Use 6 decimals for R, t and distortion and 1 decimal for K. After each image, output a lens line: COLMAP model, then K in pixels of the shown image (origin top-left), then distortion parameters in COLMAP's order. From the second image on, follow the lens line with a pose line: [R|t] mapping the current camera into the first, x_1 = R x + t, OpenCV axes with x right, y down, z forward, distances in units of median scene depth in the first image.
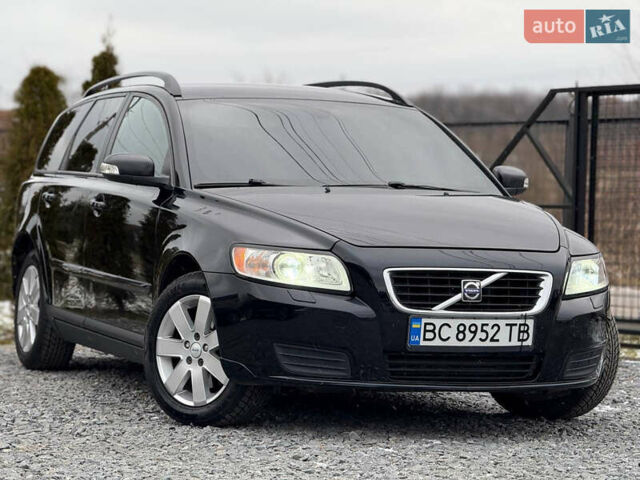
lens RADIAL K [[2231.5, 0, 320.0], [0, 2231.5, 240.0], [0, 0, 1]] dist [0.165288, 1.040279]
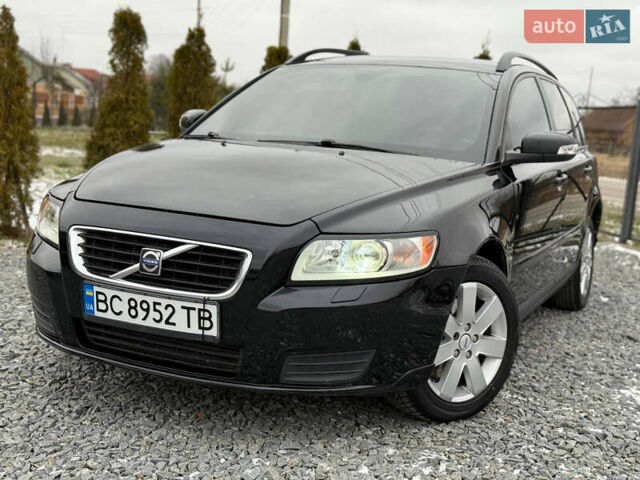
lens RADIAL K [[883.7, 0, 320.0], [0, 883.7, 240.0], [0, 0, 1]] dist [0.127152, -0.013072]
pose [[0.697497, 0.110359, -0.708038, 0.347594], [-0.059521, 0.993578, 0.096231, -0.021561], [0.714111, -0.024978, 0.699587, 0.800981]]
